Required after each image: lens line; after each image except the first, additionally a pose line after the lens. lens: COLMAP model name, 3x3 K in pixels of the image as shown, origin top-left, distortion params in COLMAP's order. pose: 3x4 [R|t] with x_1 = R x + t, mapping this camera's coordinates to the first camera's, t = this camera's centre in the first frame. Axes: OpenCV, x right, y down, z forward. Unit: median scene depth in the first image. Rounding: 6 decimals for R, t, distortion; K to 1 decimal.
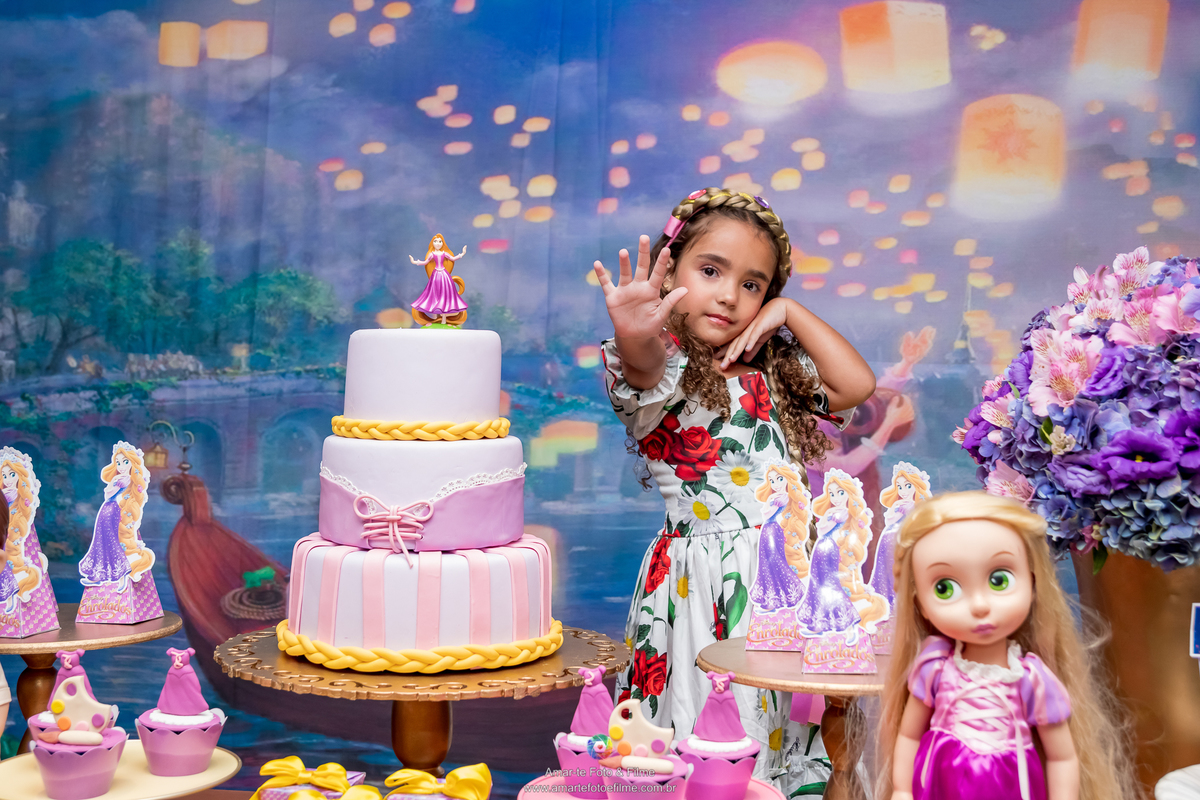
lens RADIAL K [[1582.8, 0, 583.2], [0, 1582.8, 378.2], [0, 0, 1]] dist [-0.000477, 0.249196]
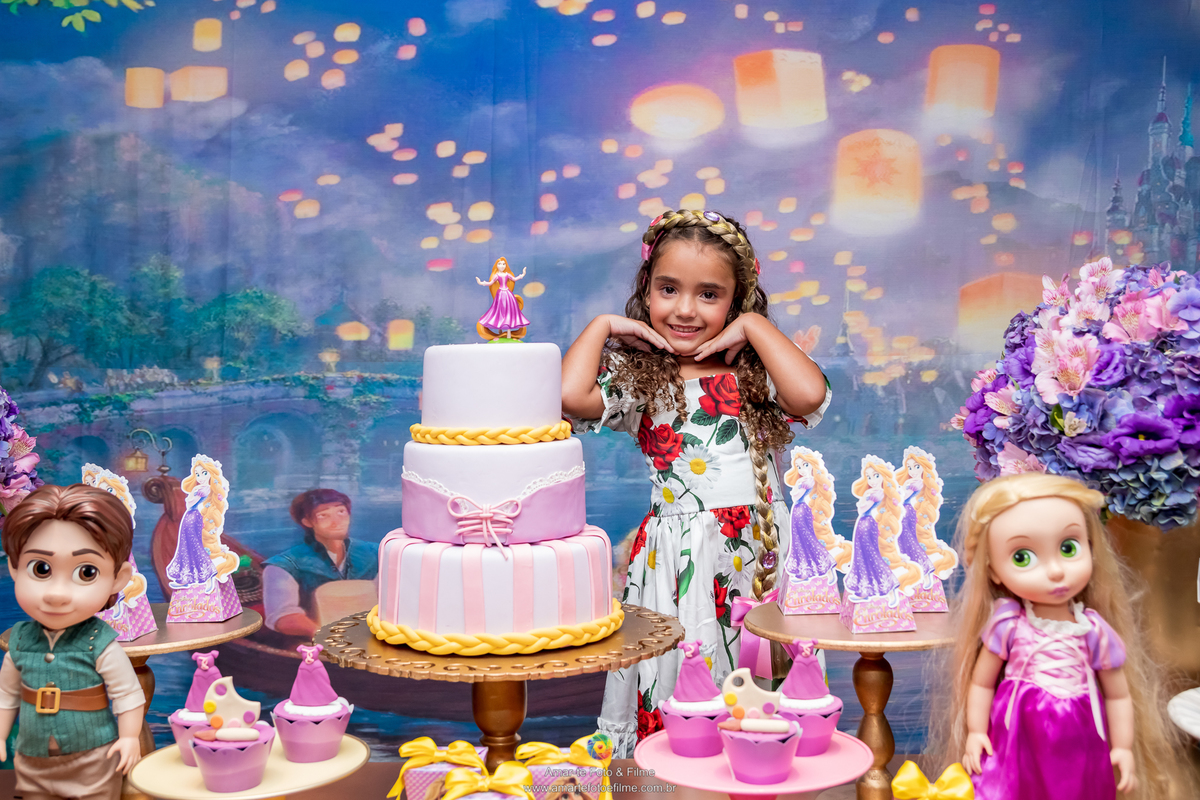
lens RADIAL K [[1331.1, 0, 590.6], [0, 1331.1, 401.8], [0, 0, 1]] dist [-0.039604, 0.227267]
pose [[0.989274, -0.034719, 0.141883, -0.092232], [0.031334, 0.999170, 0.026021, -0.006869], [-0.142669, -0.021296, 0.989541, 0.037306]]
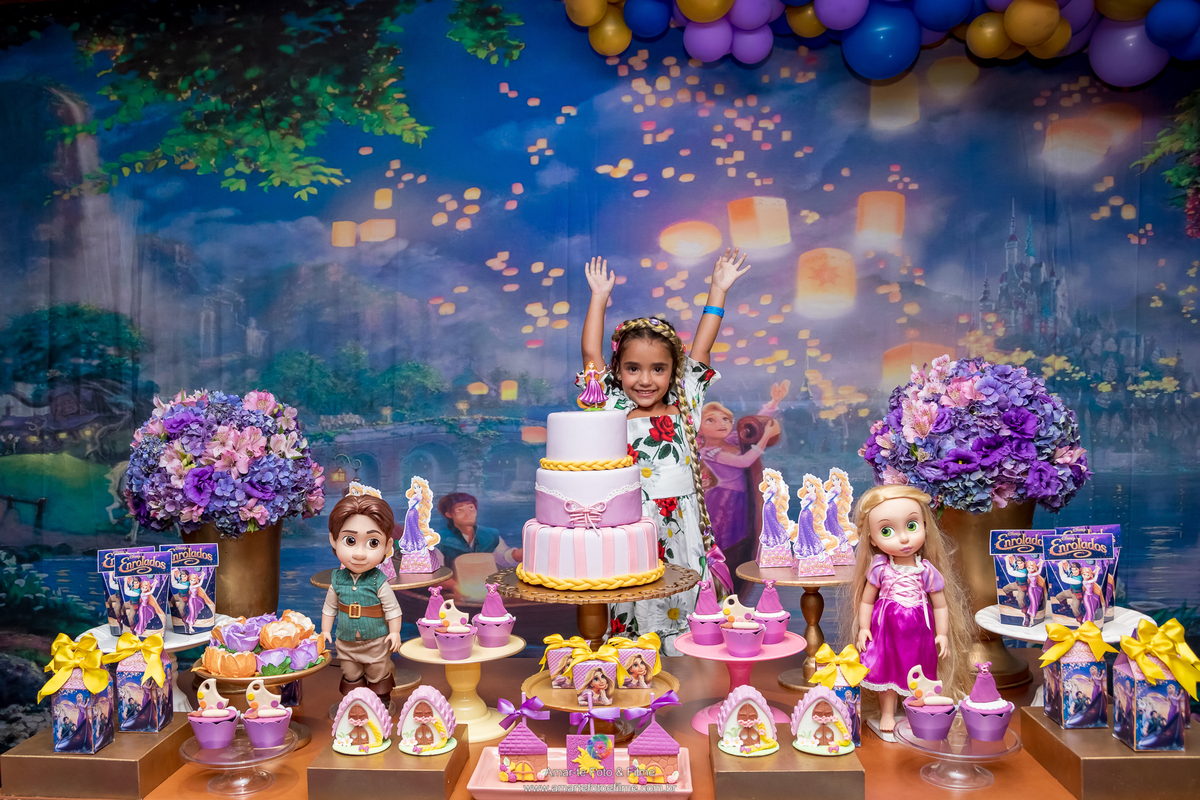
lens RADIAL K [[1052.6, 0, 530.2], [0, 1052.6, 390.6], [0, 0, 1]] dist [-0.141123, 0.122710]
pose [[0.997426, -0.046137, 0.054886, -0.131513], [0.046390, 0.998918, -0.003343, -0.030236], [-0.054673, 0.005880, 0.998487, -0.146482]]
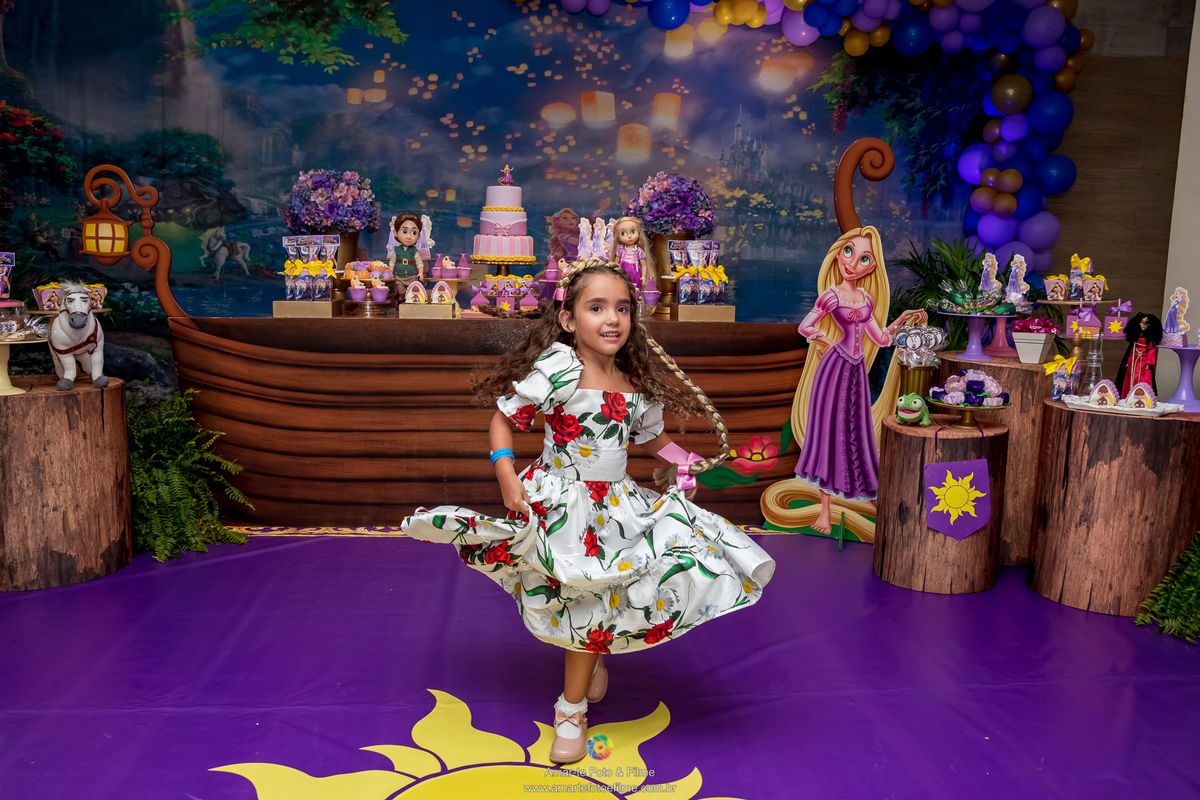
lens RADIAL K [[1038.8, 0, 593.6], [0, 1038.8, 434.7], [0, 0, 1]] dist [-0.130993, 0.141600]
pose [[0.973632, -0.033360, 0.225673, -0.288427], [-0.003392, 0.987024, 0.160539, 0.102713], [-0.228101, -0.157072, 0.960884, -1.033811]]
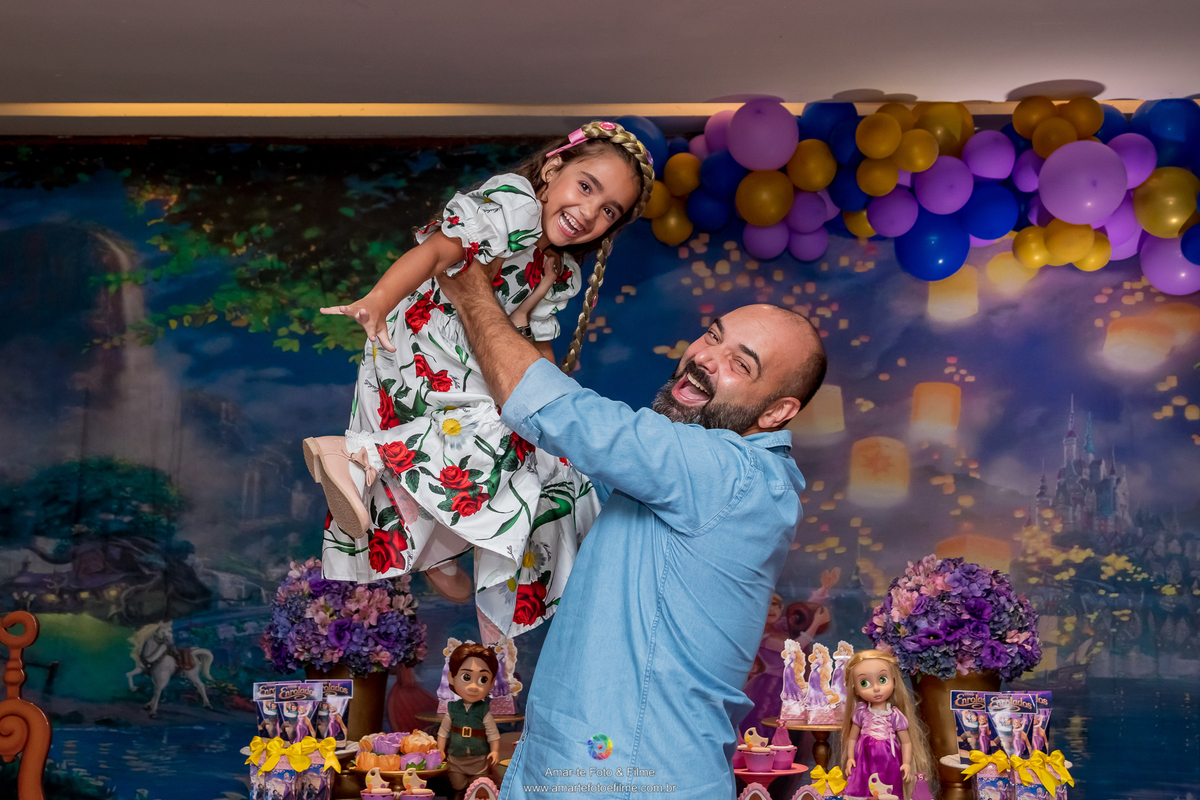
lens RADIAL K [[1735.9, 0, 537.2], [0, 1735.9, 353.1], [0, 0, 1]] dist [0.001499, 0.298447]
pose [[0.997586, 0.003648, 0.069347, -0.250412], [0.004957, 0.992331, -0.123511, -0.032409], [-0.069265, 0.123557, 0.989917, -0.923308]]
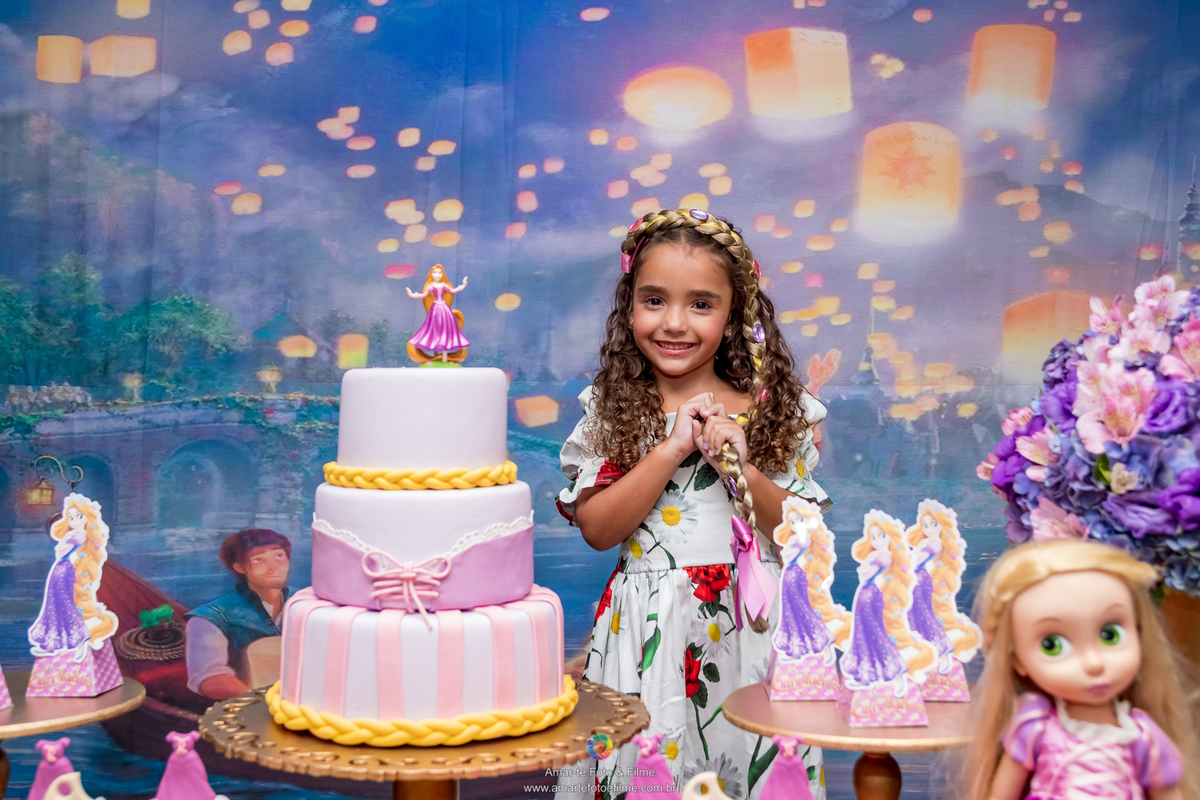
lens RADIAL K [[1495.1, 0, 587.9], [0, 1495.1, 402.1], [0, 0, 1]] dist [-0.006073, 0.268168]
pose [[0.991038, -0.015151, 0.132722, -0.067828], [0.014032, 0.999858, 0.009363, -0.009820], [-0.132845, -0.007417, 0.991109, 0.067462]]
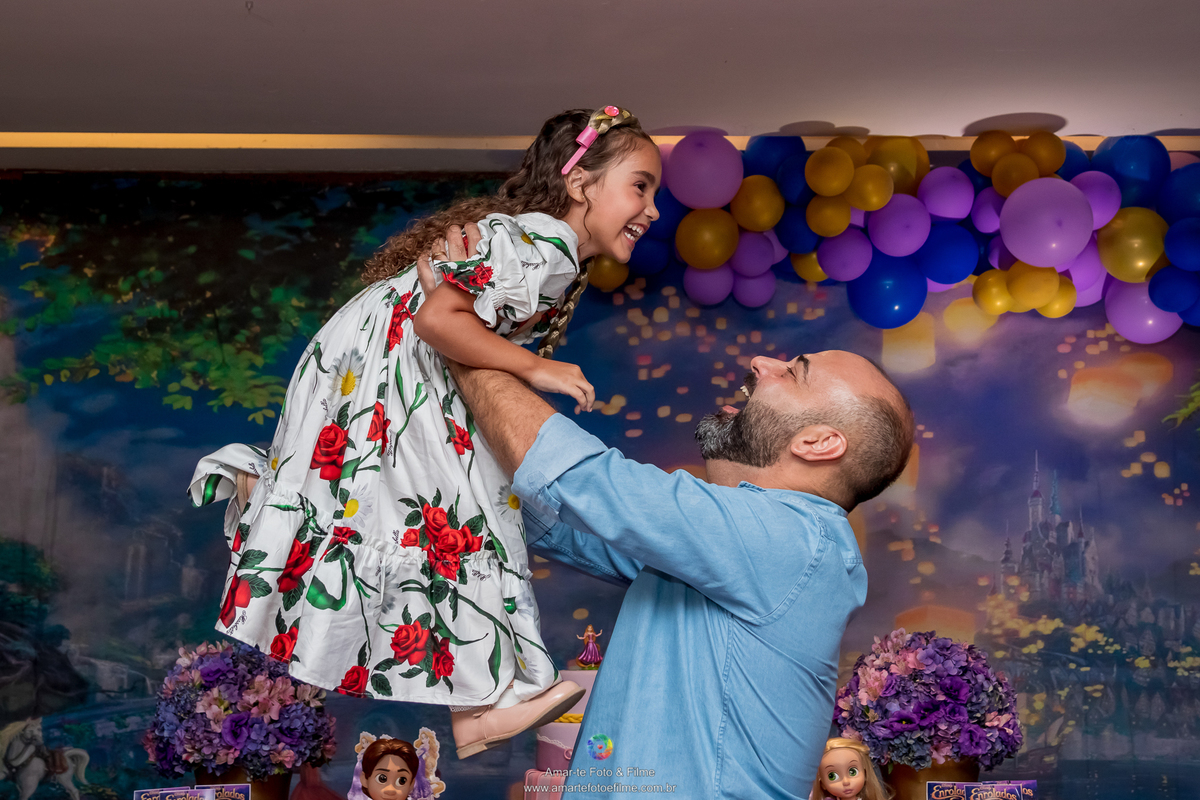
lens RADIAL K [[1822.6, 0, 587.5], [0, 1822.6, 311.2], [0, 0, 1]] dist [-0.001984, 0.292422]
pose [[0.989431, 0.006516, 0.144858, -0.254635], [0.019784, 0.983582, -0.179372, -0.036417], [-0.143649, 0.180342, 0.973058, -0.833967]]
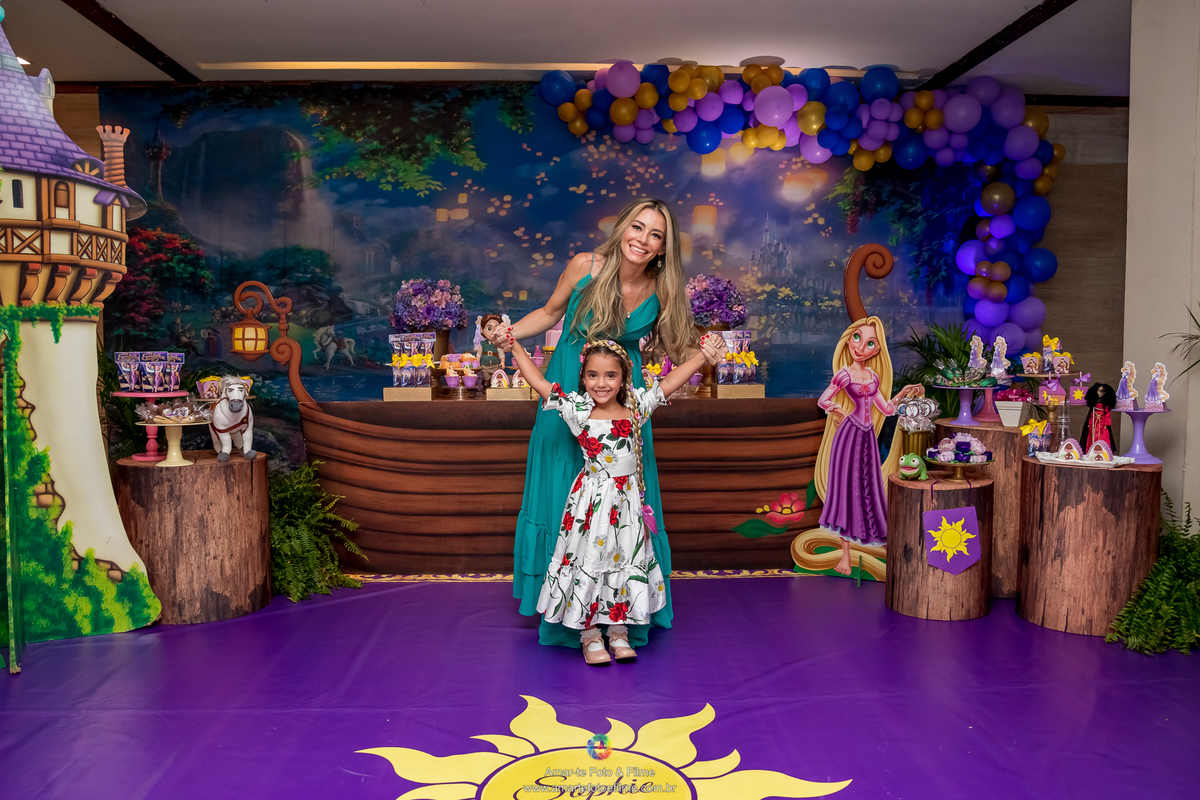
lens RADIAL K [[962.5, 0, 599.0], [0, 962.5, 418.8], [0, 0, 1]] dist [-0.148994, 0.141240]
pose [[0.983016, -0.031601, 0.180778, -0.328167], [0.018778, 0.997213, 0.072206, 0.092305], [-0.182556, -0.067585, 0.980870, -1.187327]]
